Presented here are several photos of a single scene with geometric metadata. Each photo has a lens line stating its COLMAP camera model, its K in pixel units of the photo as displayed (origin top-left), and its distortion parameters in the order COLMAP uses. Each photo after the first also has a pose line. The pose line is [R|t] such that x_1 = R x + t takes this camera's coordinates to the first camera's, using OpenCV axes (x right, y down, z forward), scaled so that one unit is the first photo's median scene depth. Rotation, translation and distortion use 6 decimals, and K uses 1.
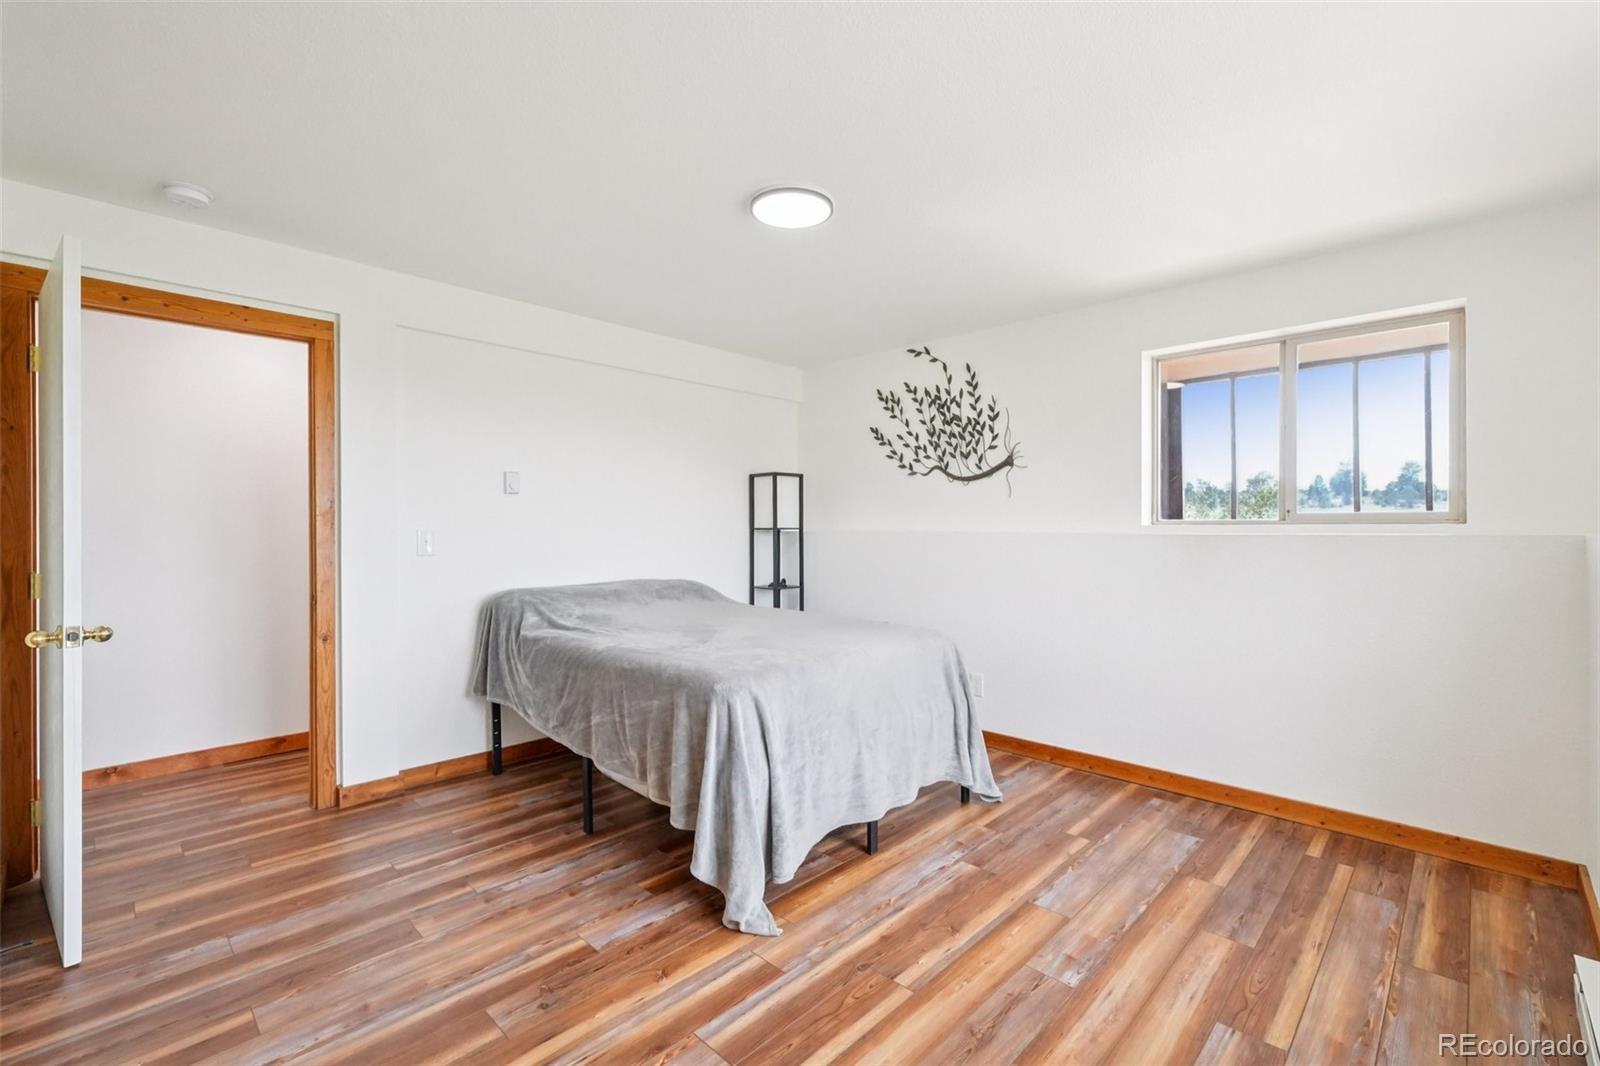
lens RADIAL K [[692.9, 0, 793.9], [0, 692.9, 524.7], [0, 0, 1]] dist [-0.002169, 0.000401]
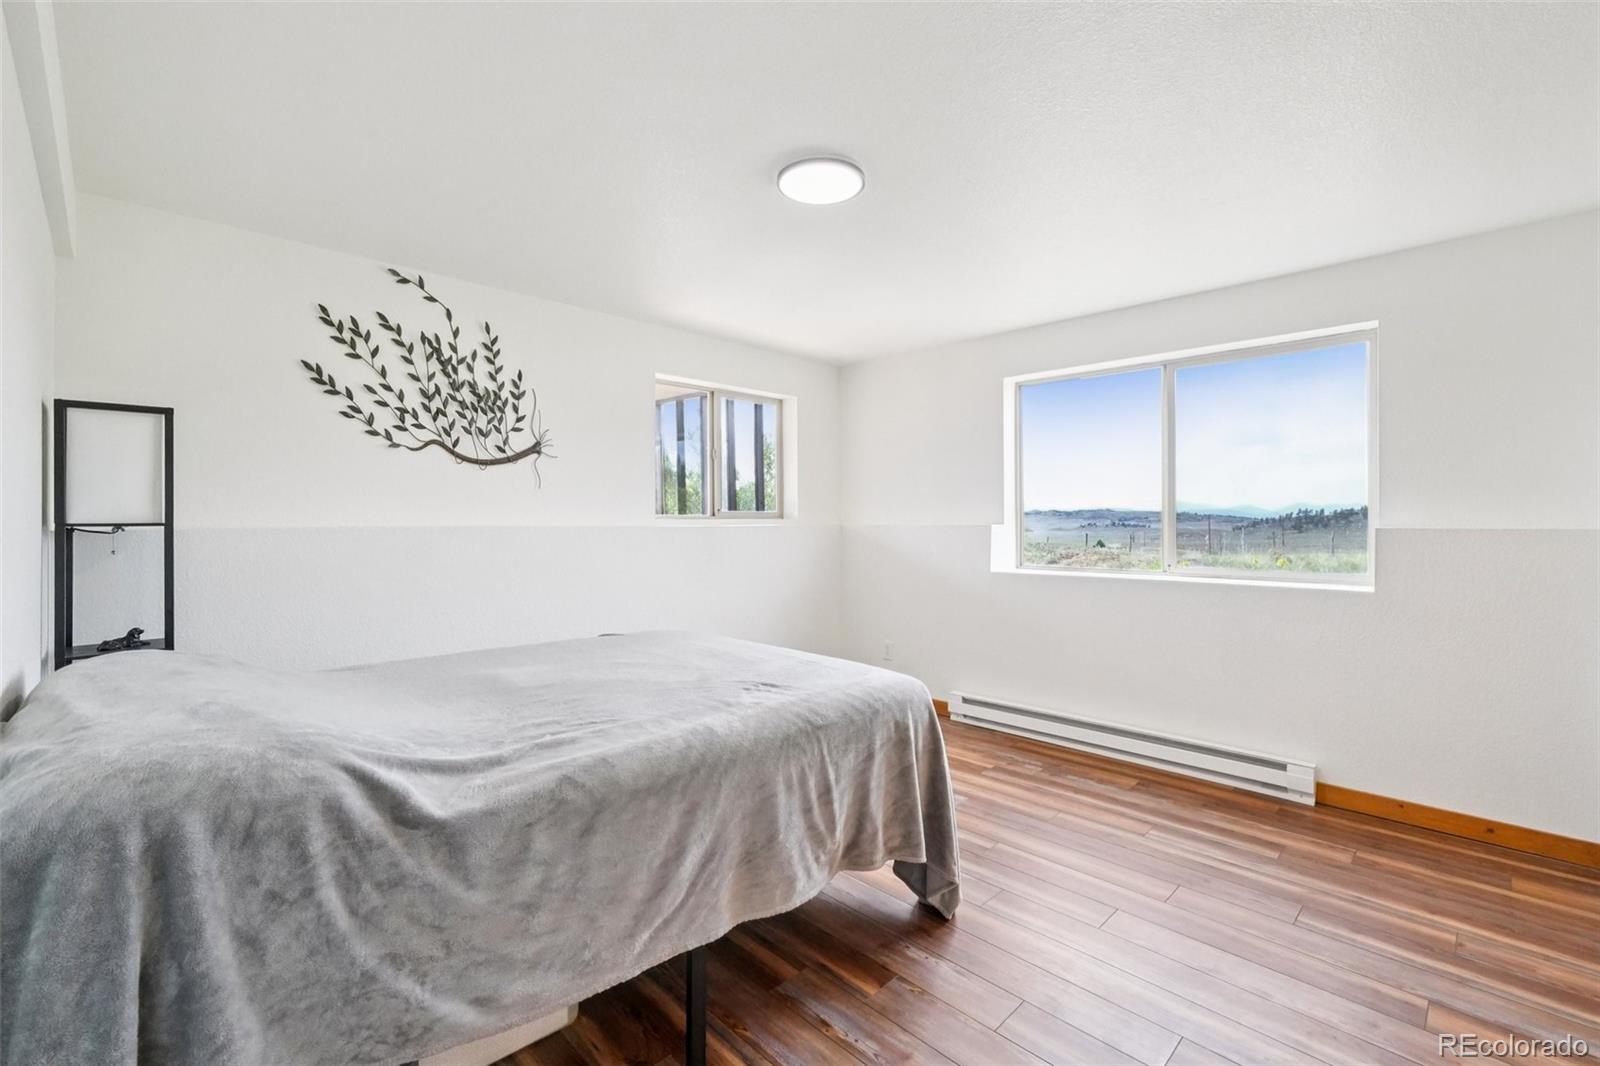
lens RADIAL K [[692.9, 0, 791.8], [0, 692.9, 523.1], [0, 0, 1]] dist [-0.002169, 0.000401]
pose [[0.028645, 0.003670, 0.999583, -0.555034], [0.001848, 0.999991, -0.003725, 0.009412], [-0.999588, 0.001954, 0.028638, 0.607616]]
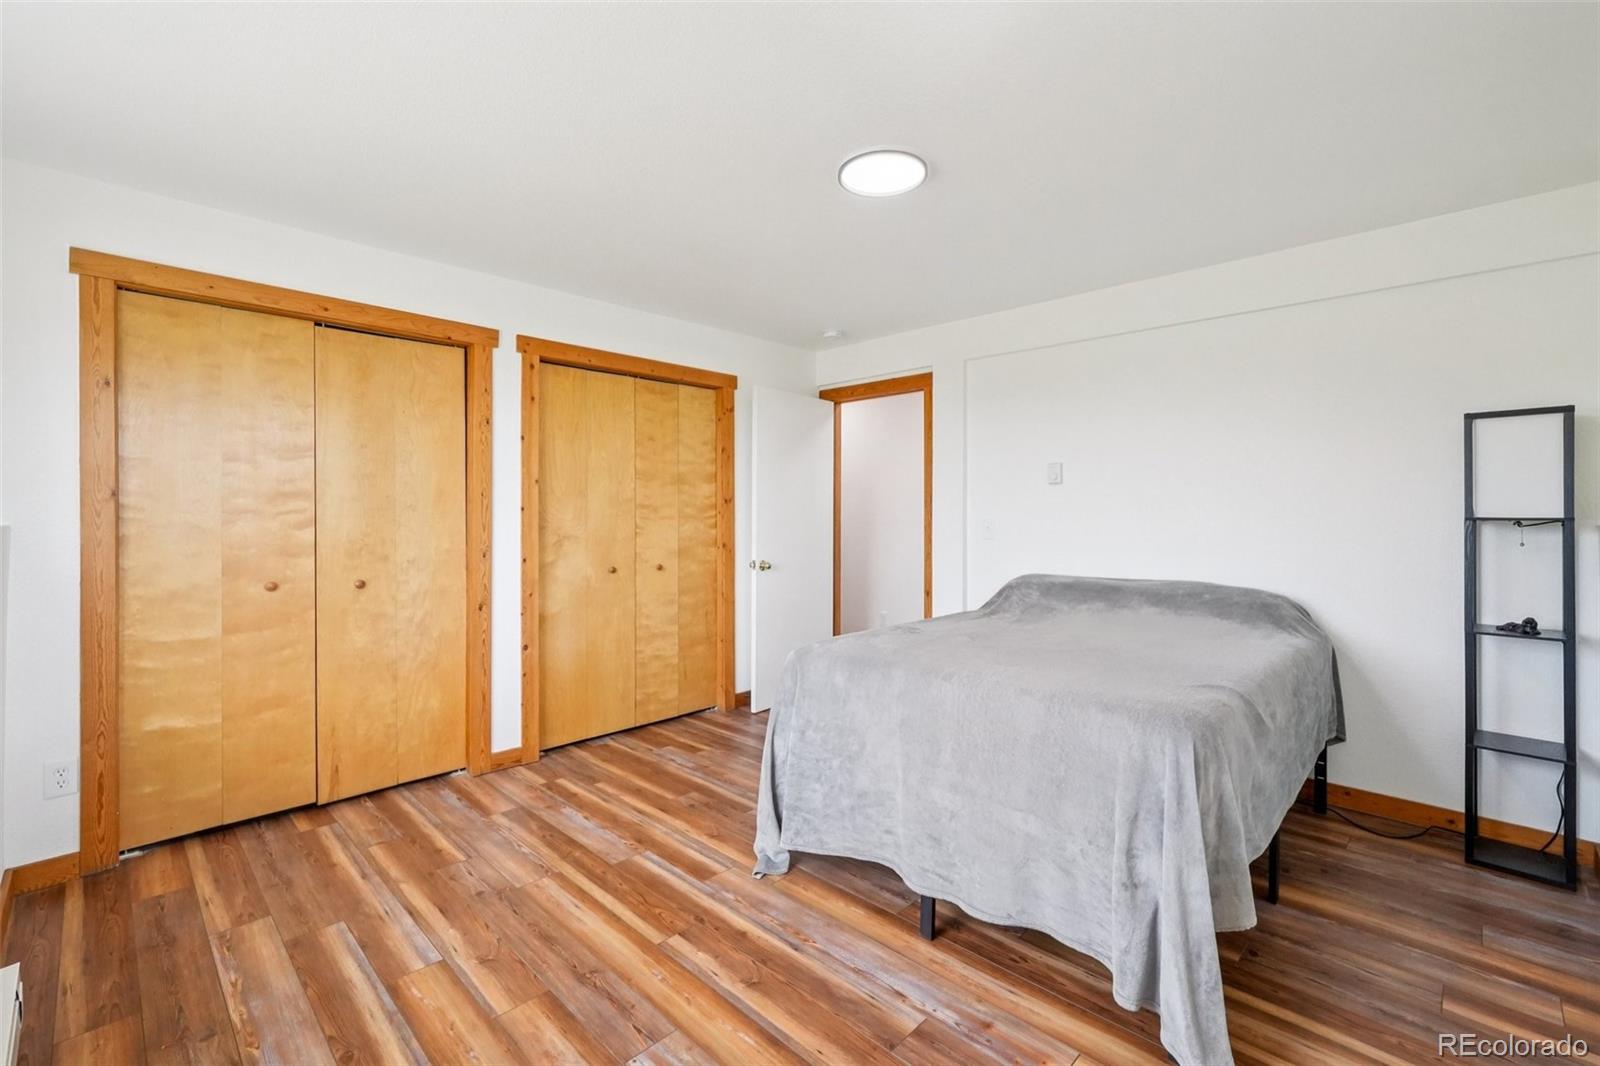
lens RADIAL K [[692.9, 0, 805.1], [0, 692.9, 545.1], [0, 0, 1]] dist [-0.002169, 0.000401]
pose [[0.017107, 0.042005, -0.998971, 0.536524], [-0.005174, 0.999107, 0.041922, 0.004553], [0.999840, 0.004451, 0.017309, 0.529634]]
